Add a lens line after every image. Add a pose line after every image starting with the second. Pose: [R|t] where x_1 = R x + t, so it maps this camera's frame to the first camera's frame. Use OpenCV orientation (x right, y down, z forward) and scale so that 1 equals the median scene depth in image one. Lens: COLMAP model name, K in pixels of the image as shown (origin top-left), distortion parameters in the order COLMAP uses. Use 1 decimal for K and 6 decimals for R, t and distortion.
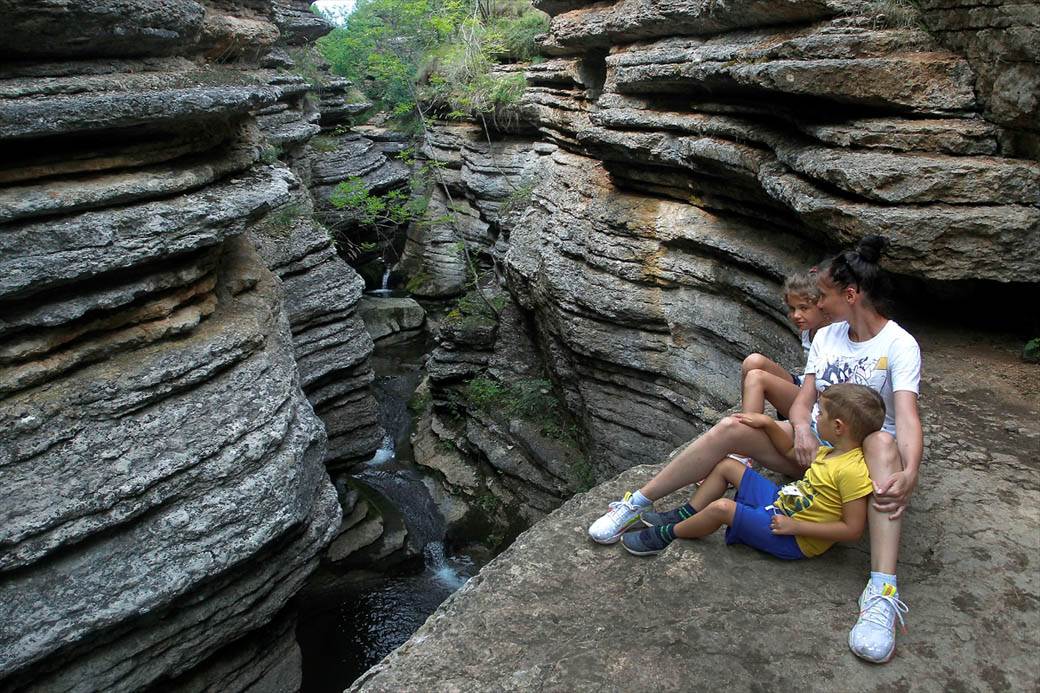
lens RADIAL K [[677.3, 0, 508.5], [0, 677.3, 358.8], [0, 0, 1]] dist [-0.078851, 0.039001]
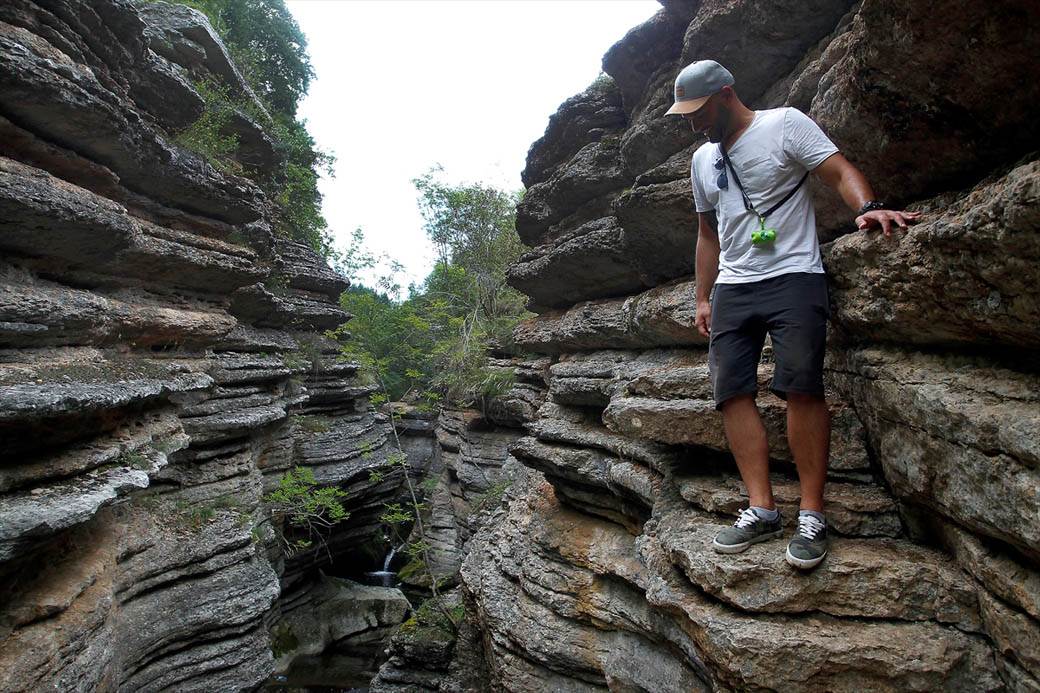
lens RADIAL K [[677.3, 0, 528.0], [0, 677.3, 347.0], [0, 0, 1]] dist [-0.078851, 0.039001]
pose [[0.998448, 0.043565, -0.034697, 0.172629], [-0.053950, 0.911246, -0.408313, -0.091185], [0.013829, 0.409551, 0.912182, 0.120377]]
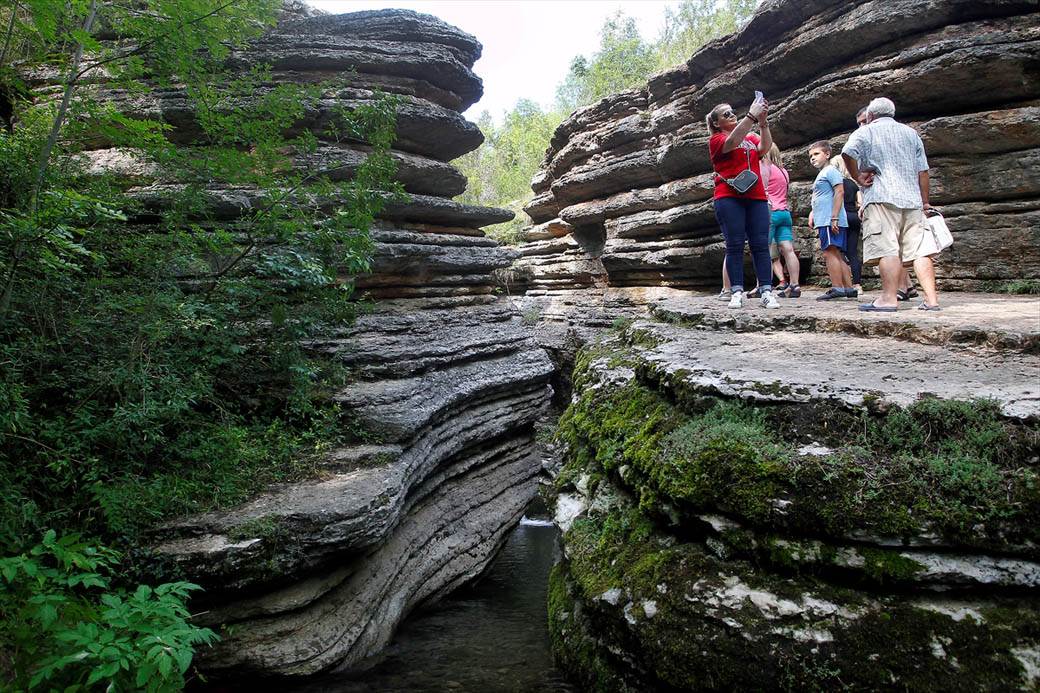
lens RADIAL K [[677.3, 0, 518.4], [0, 677.3, 356.6], [0, 0, 1]] dist [-0.078851, 0.039001]
pose [[0.981239, -0.014427, 0.192257, -0.581785], [0.073089, 0.950597, -0.301701, 0.589361], [-0.178407, 0.310092, 0.933817, -0.807194]]
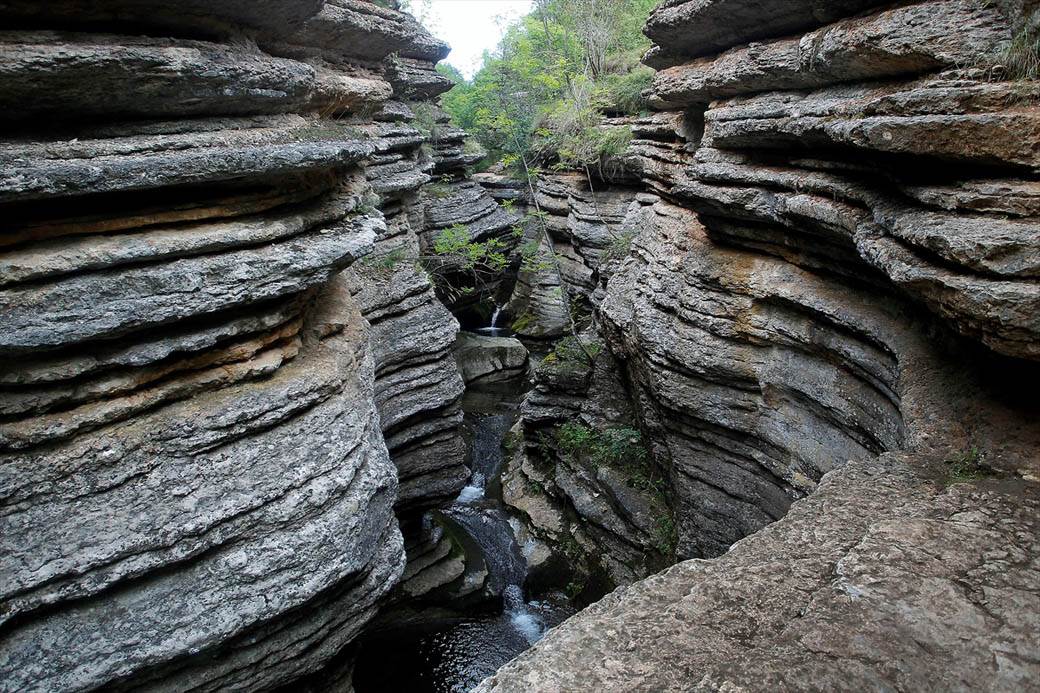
lens RADIAL K [[651.2, 0, 517.7], [0, 651.2, 352.7], [0, 0, 1]] dist [-0.076323, 0.034974]
pose [[0.987833, 0.045067, -0.148844, 0.034378], [-0.054534, 0.996699, -0.060140, -0.023549], [0.145642, 0.067525, 0.987030, 0.042462]]
